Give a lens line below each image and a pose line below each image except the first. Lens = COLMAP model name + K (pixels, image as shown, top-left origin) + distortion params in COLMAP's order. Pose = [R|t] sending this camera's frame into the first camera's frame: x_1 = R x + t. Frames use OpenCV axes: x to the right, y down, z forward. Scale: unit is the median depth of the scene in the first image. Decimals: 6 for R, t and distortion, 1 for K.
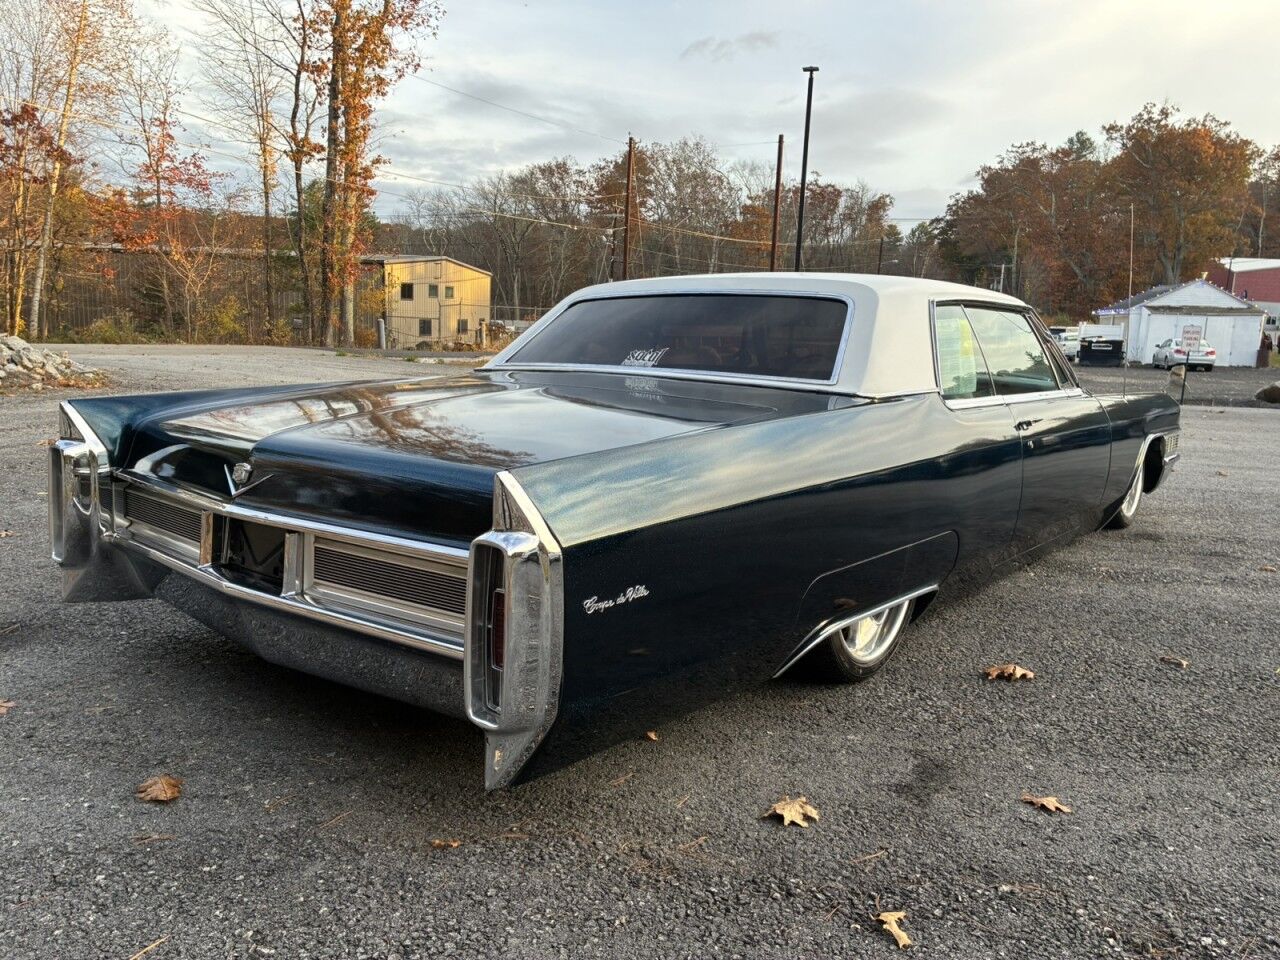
lens RADIAL K [[964.6, 0, 646.3], [0, 964.6, 478.7], [0, 0, 1]] dist [0.064484, -0.077847]
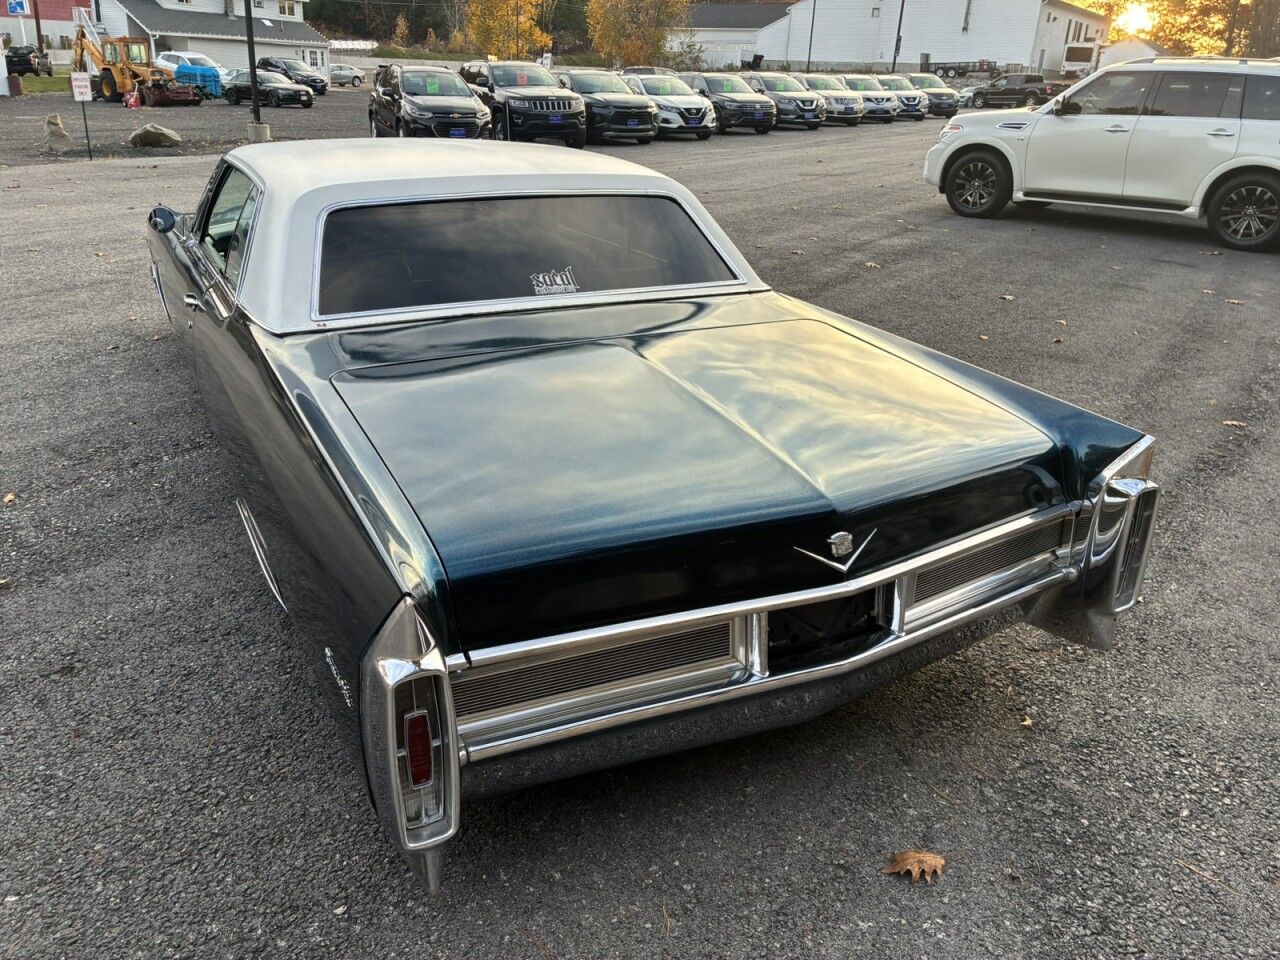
lens RADIAL K [[964.6, 0, 645.4], [0, 964.6, 470.4], [0, 0, 1]] dist [0.064484, -0.077847]
pose [[0.398738, -0.359339, 0.843732, -0.071470], [0.124157, 0.932717, 0.338562, -0.022971], [-0.908621, -0.030243, 0.416524, 0.047485]]
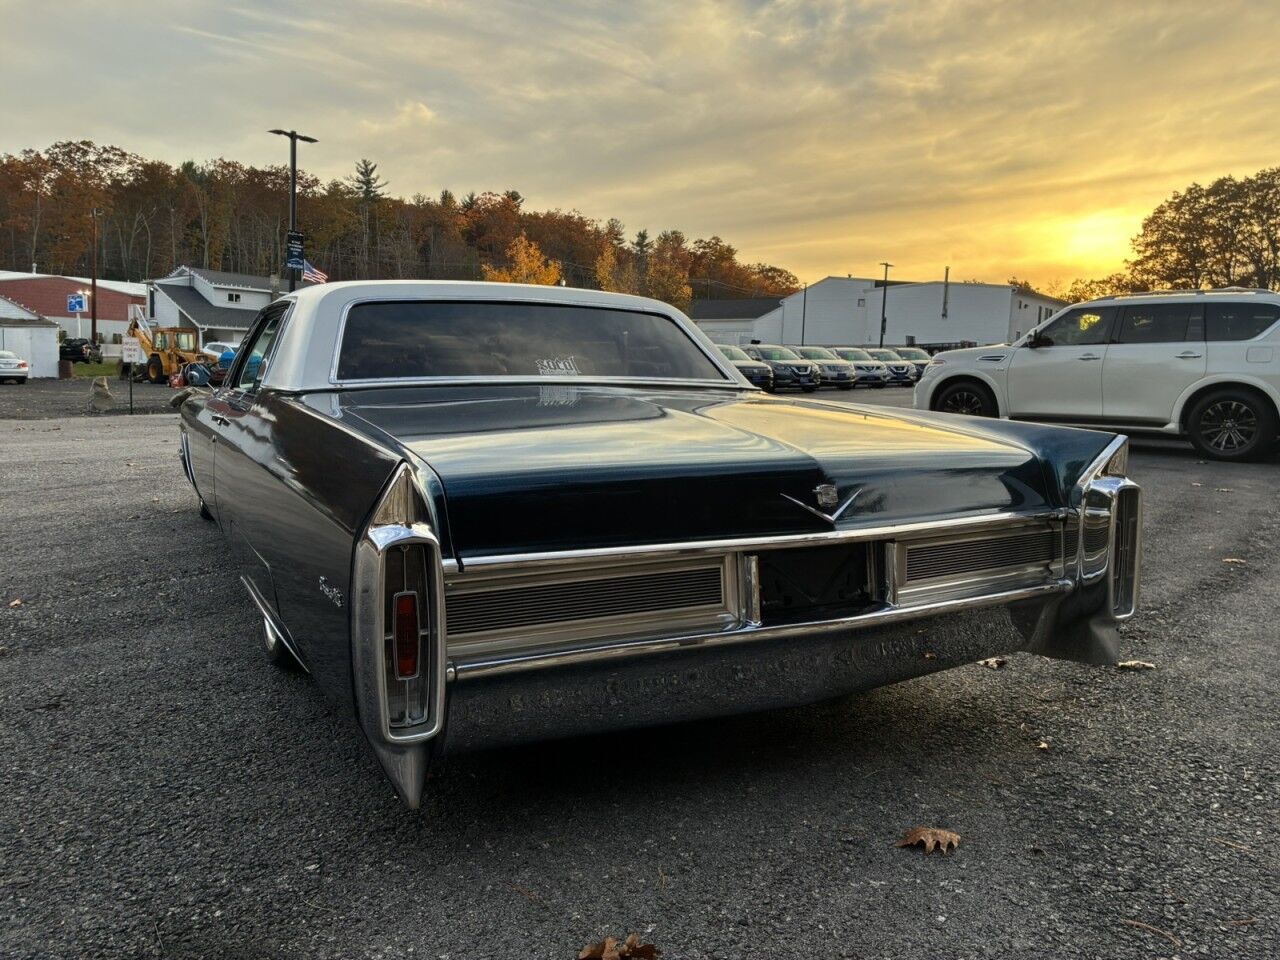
lens RADIAL K [[964.6, 0, 644.6], [0, 964.6, 468.6], [0, 0, 1]] dist [0.064484, -0.077847]
pose [[0.406165, -0.117982, 0.906151, -0.077220], [0.137847, 0.988193, 0.066877, -0.006792], [-0.903343, 0.097747, 0.417633, 0.046095]]
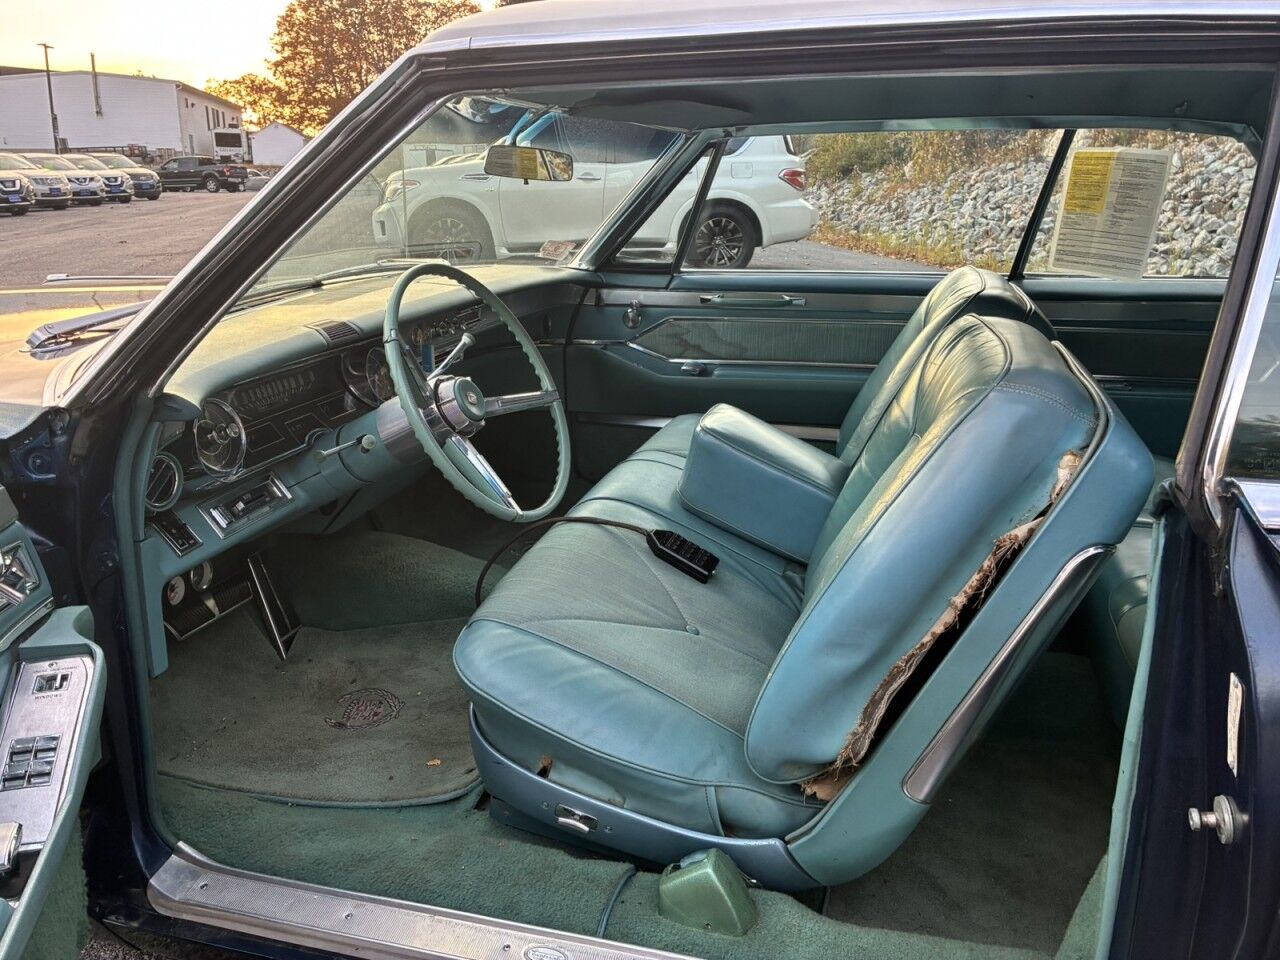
lens RADIAL K [[964.6, 0, 641.8], [0, 964.6, 467.0], [0, 0, 1]] dist [0.064484, -0.077847]
pose [[-0.391890, -0.286999, 0.874102, -0.014488], [0.130617, 0.923118, 0.361653, -0.023025], [-0.910693, 0.255900, -0.324274, 0.144539]]
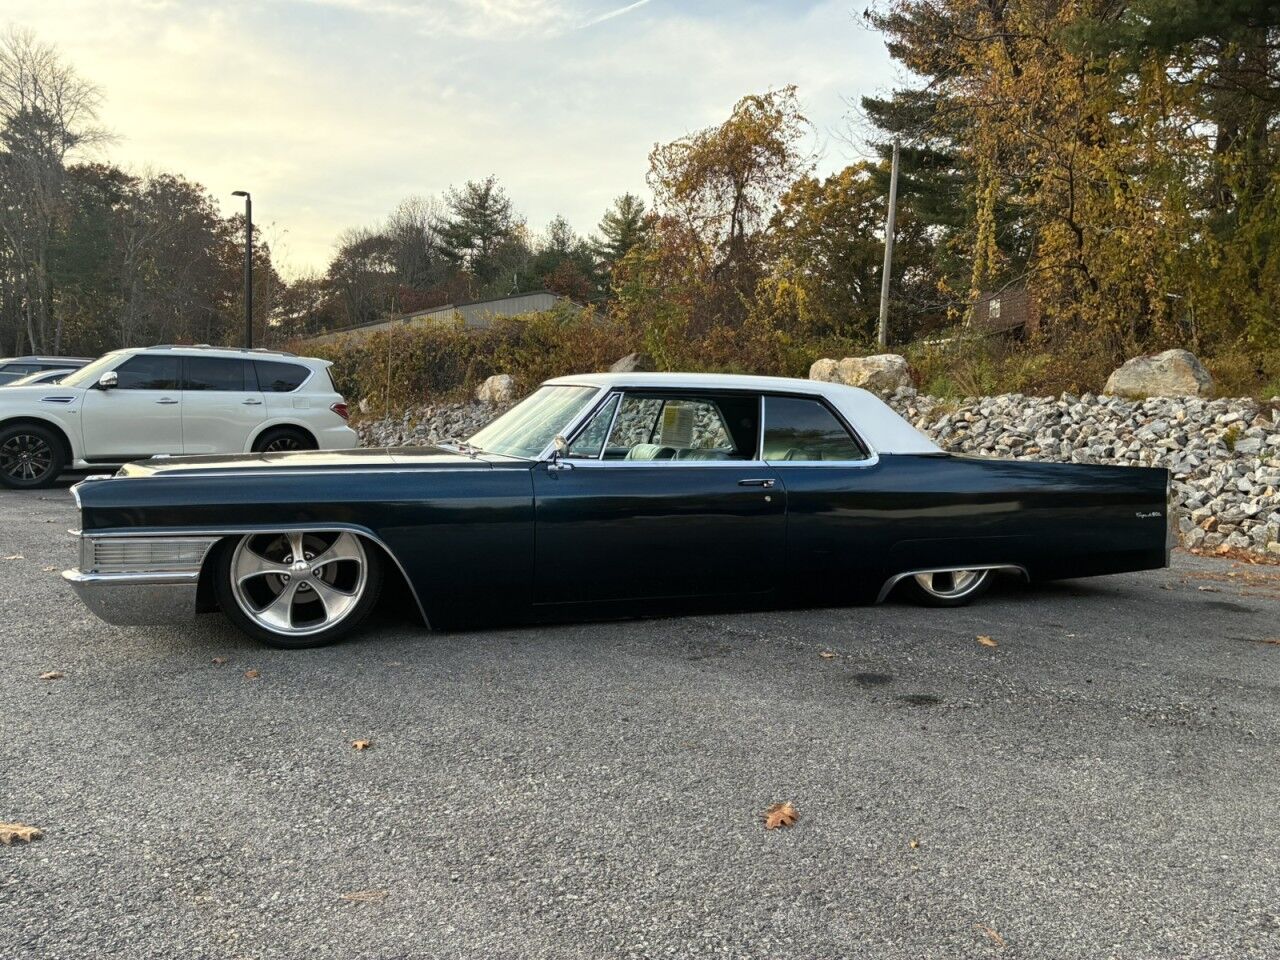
lens RADIAL K [[964.6, 0, 641.8], [0, 964.6, 473.1], [0, 0, 1]] dist [0.064484, -0.077847]
pose [[-0.844179, -0.074803, 0.530817, -0.054982], [0.036718, 0.979822, 0.196470, -0.037790], [-0.534803, 0.185346, -0.824398, 0.240962]]
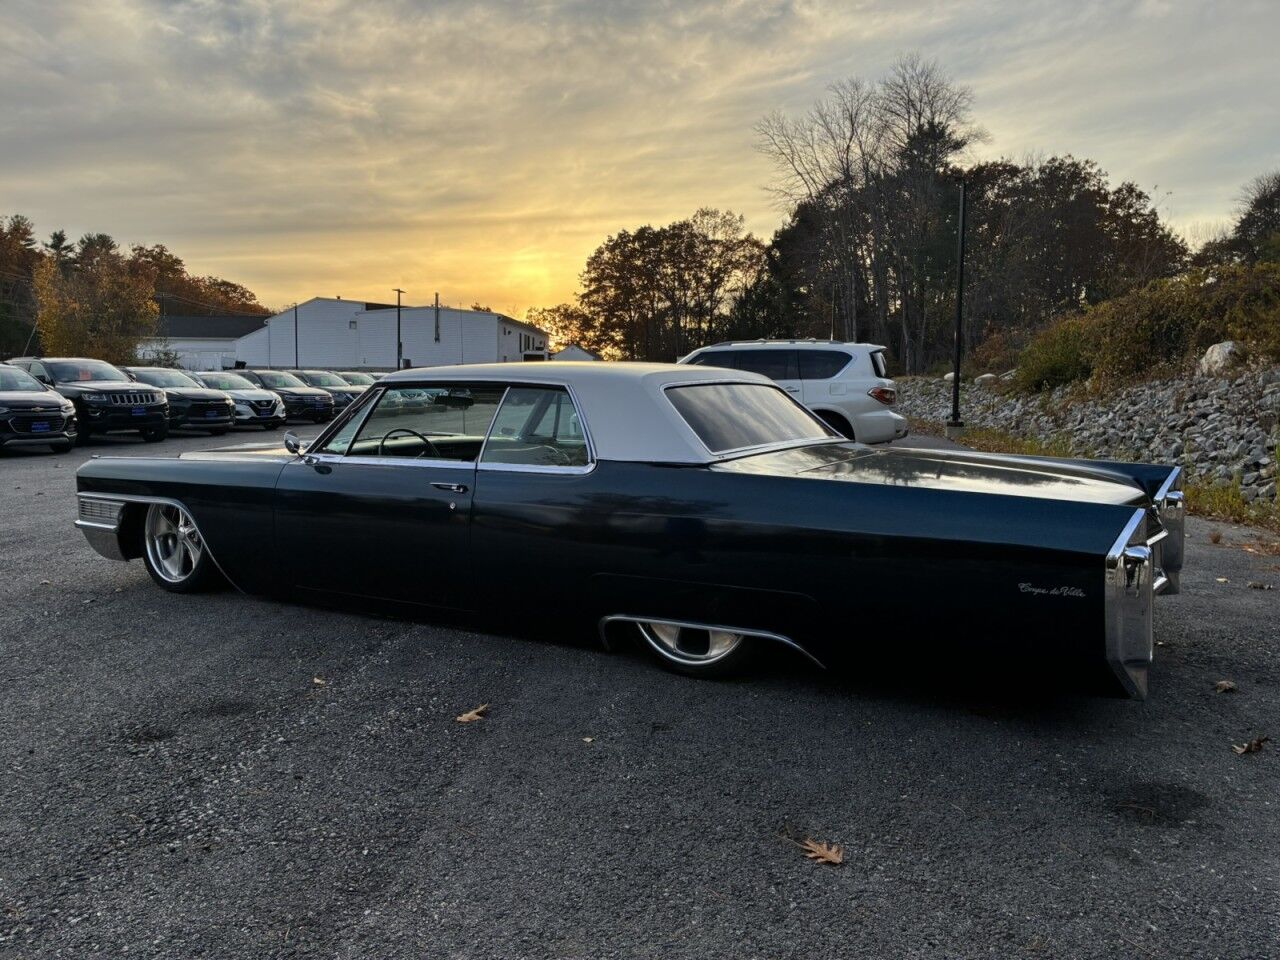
lens RADIAL K [[964.6, 0, 638.5], [0, 964.6, 473.5], [0, 0, 1]] dist [0.064484, -0.077847]
pose [[-0.115611, -0.112912, 0.986856, -0.114120], [0.147661, 0.980525, 0.129487, -0.024162], [-0.982258, 0.160690, -0.096687, 0.118678]]
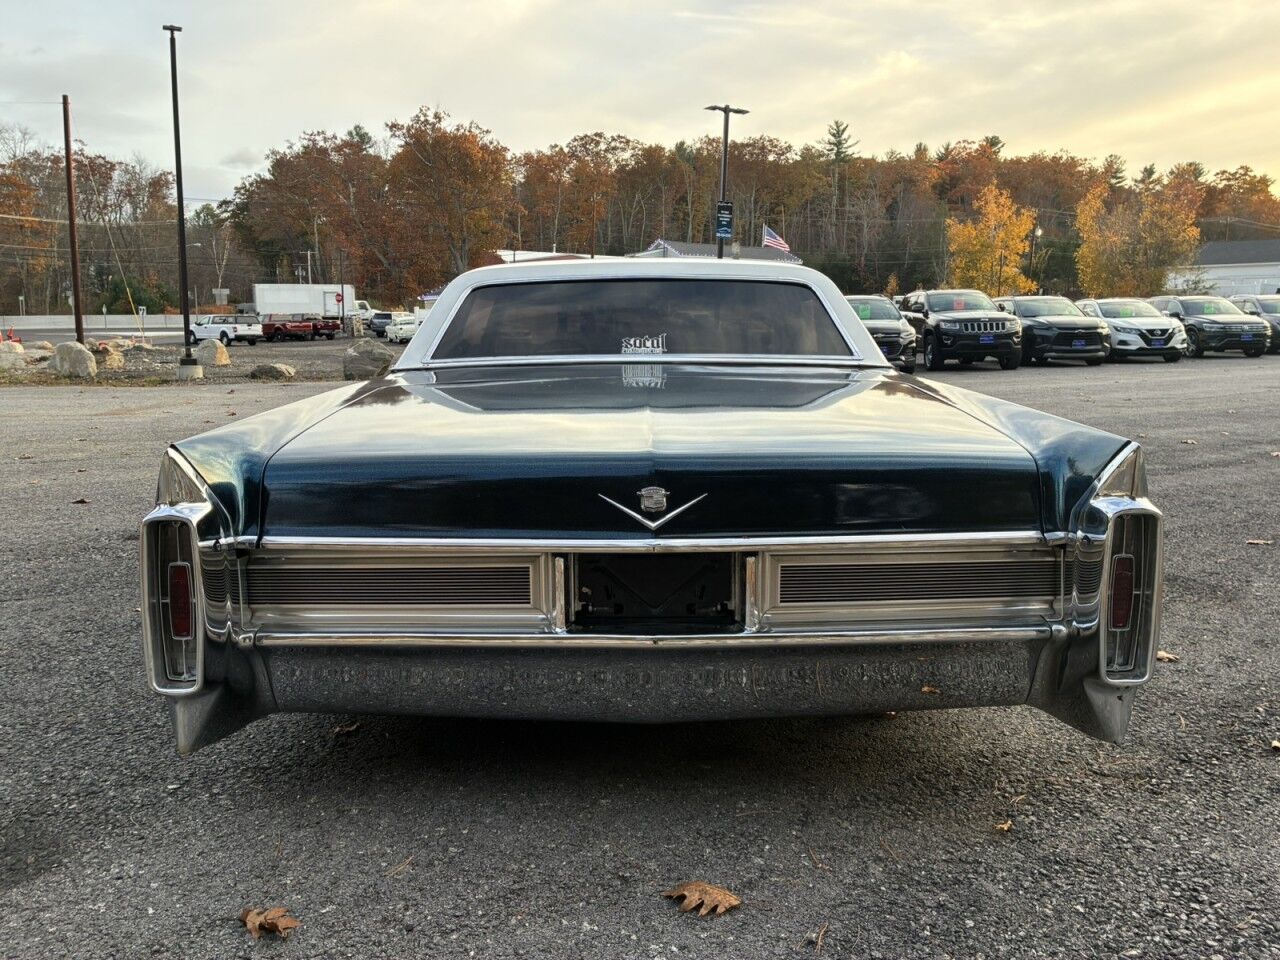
lens RADIAL K [[964.6, 0, 639.2], [0, 964.6, 474.1], [0, 0, 1]] dist [0.064484, -0.077847]
pose [[0.778260, -0.124564, 0.615464, -0.054881], [0.119124, 0.991617, 0.050061, -0.004082], [-0.616540, 0.034357, 0.786574, 0.021880]]
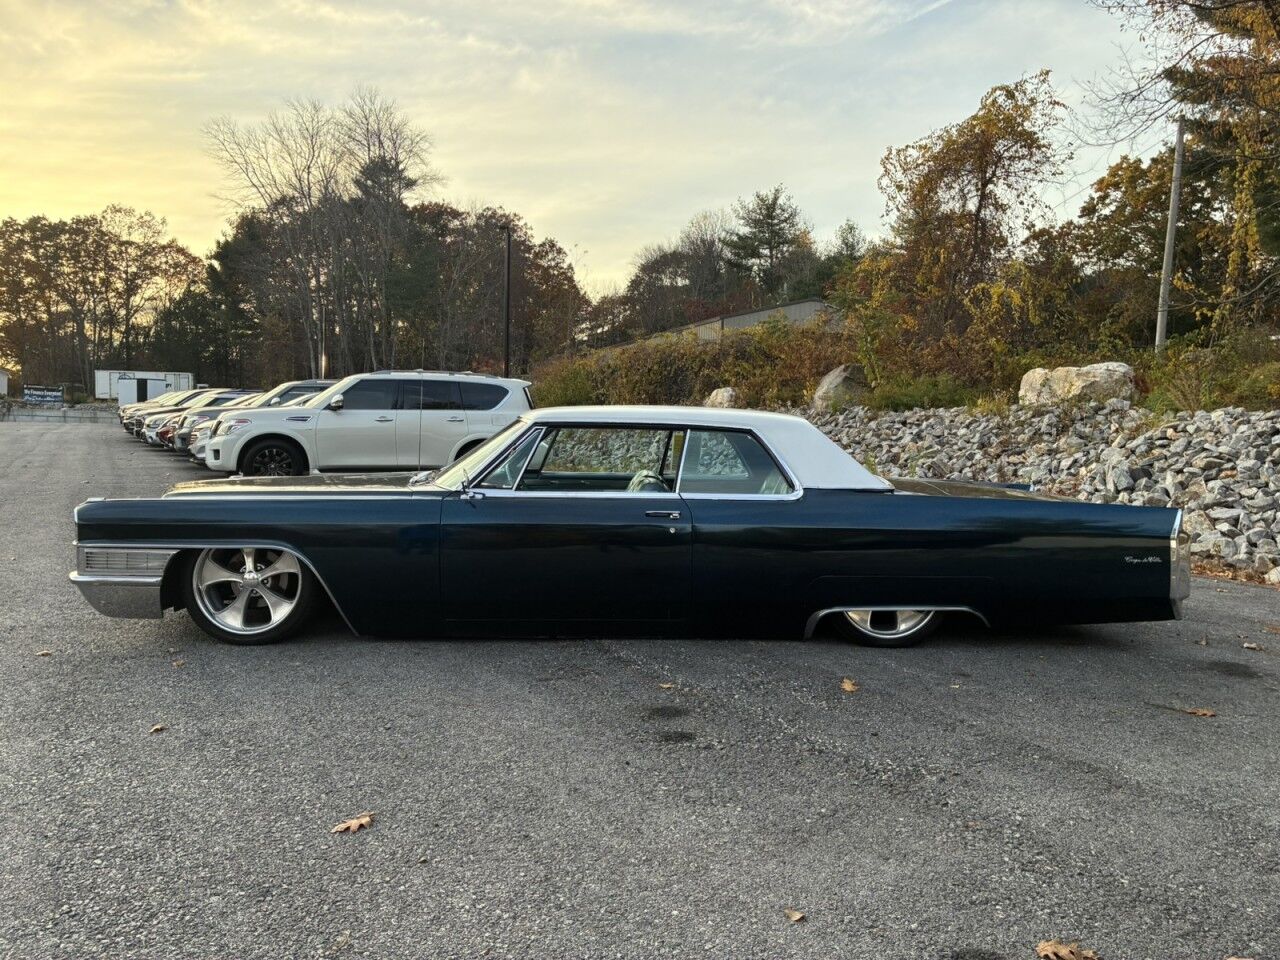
lens RADIAL K [[964.6, 0, 639.4], [0, 964.6, 474.2], [0, 0, 1]] dist [0.064484, -0.077847]
pose [[-0.640173, -0.083415, 0.763689, -0.097897], [0.078689, 0.981739, 0.173193, -0.039480], [-0.764190, 0.170967, -0.621919, 0.212183]]
